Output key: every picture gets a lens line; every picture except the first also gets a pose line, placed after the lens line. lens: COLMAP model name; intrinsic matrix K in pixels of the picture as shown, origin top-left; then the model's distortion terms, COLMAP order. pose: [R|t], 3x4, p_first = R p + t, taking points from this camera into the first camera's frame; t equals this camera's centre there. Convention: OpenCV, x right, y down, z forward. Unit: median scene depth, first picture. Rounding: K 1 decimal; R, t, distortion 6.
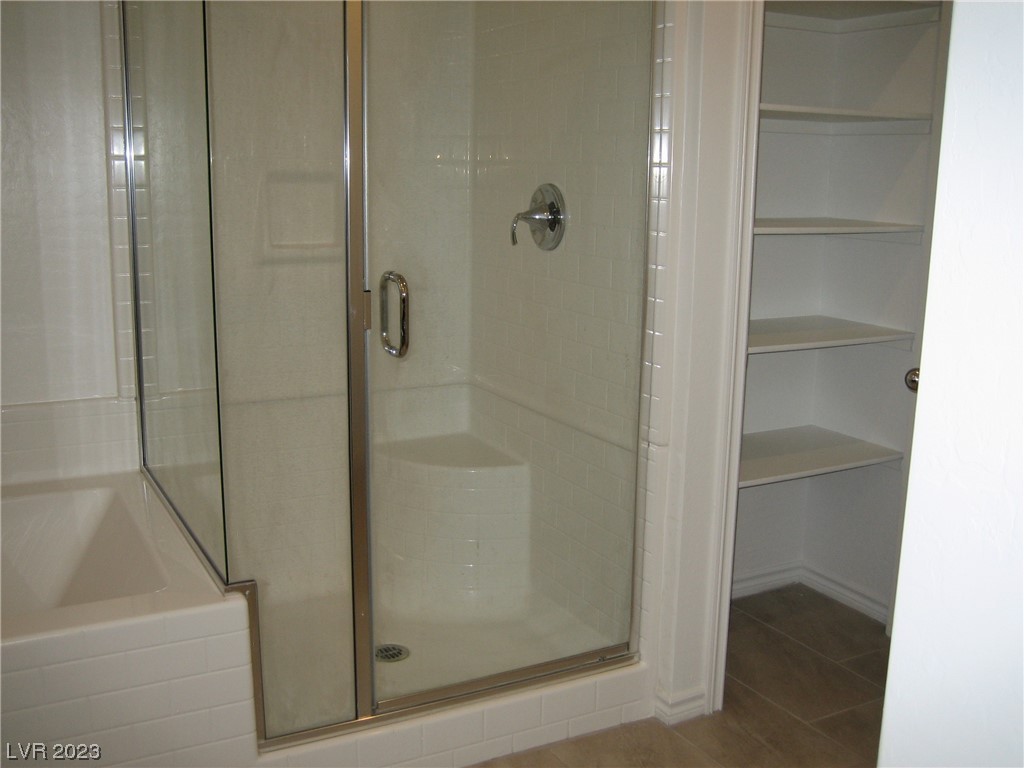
lens RADIAL K [[1076.8, 0, 518.5], [0, 1076.8, 386.4], [0, 0, 1]] dist [-0.142778, 0.181782]
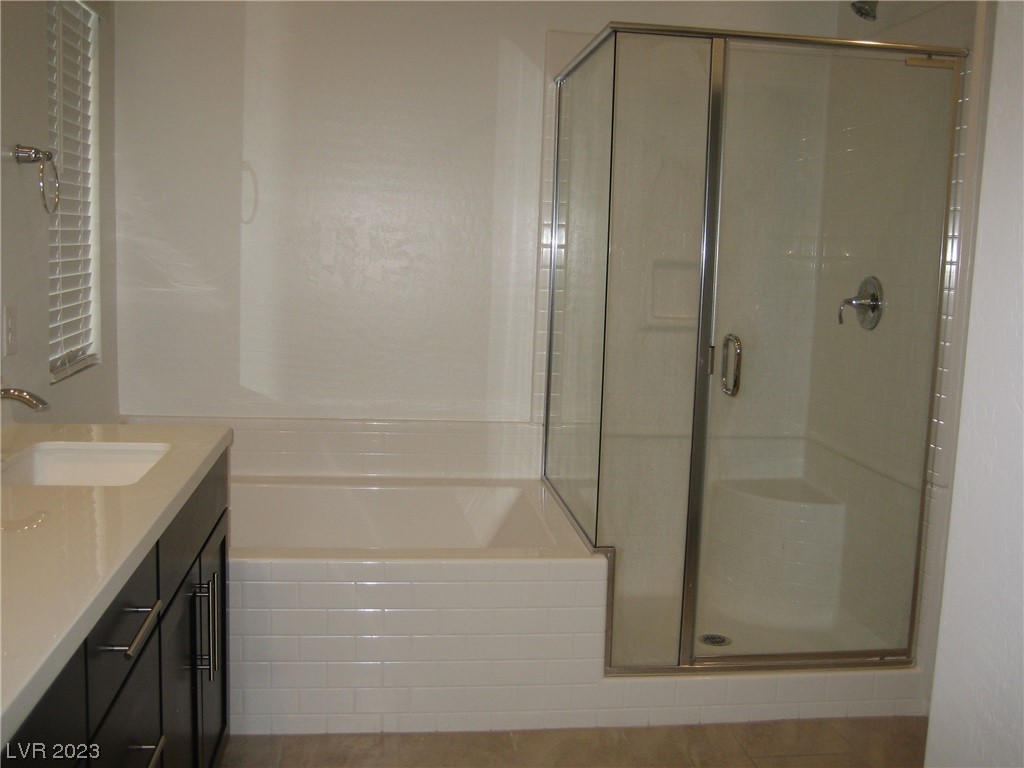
lens RADIAL K [[1076.8, 0, 518.5], [0, 1076.8, 386.4], [0, 0, 1]] dist [-0.142778, 0.181782]
pose [[0.930973, 0.062684, -0.359667, 0.102846], [-0.093347, 0.993274, -0.068510, 0.064982], [0.352954, 0.097354, 0.930562, -0.301061]]
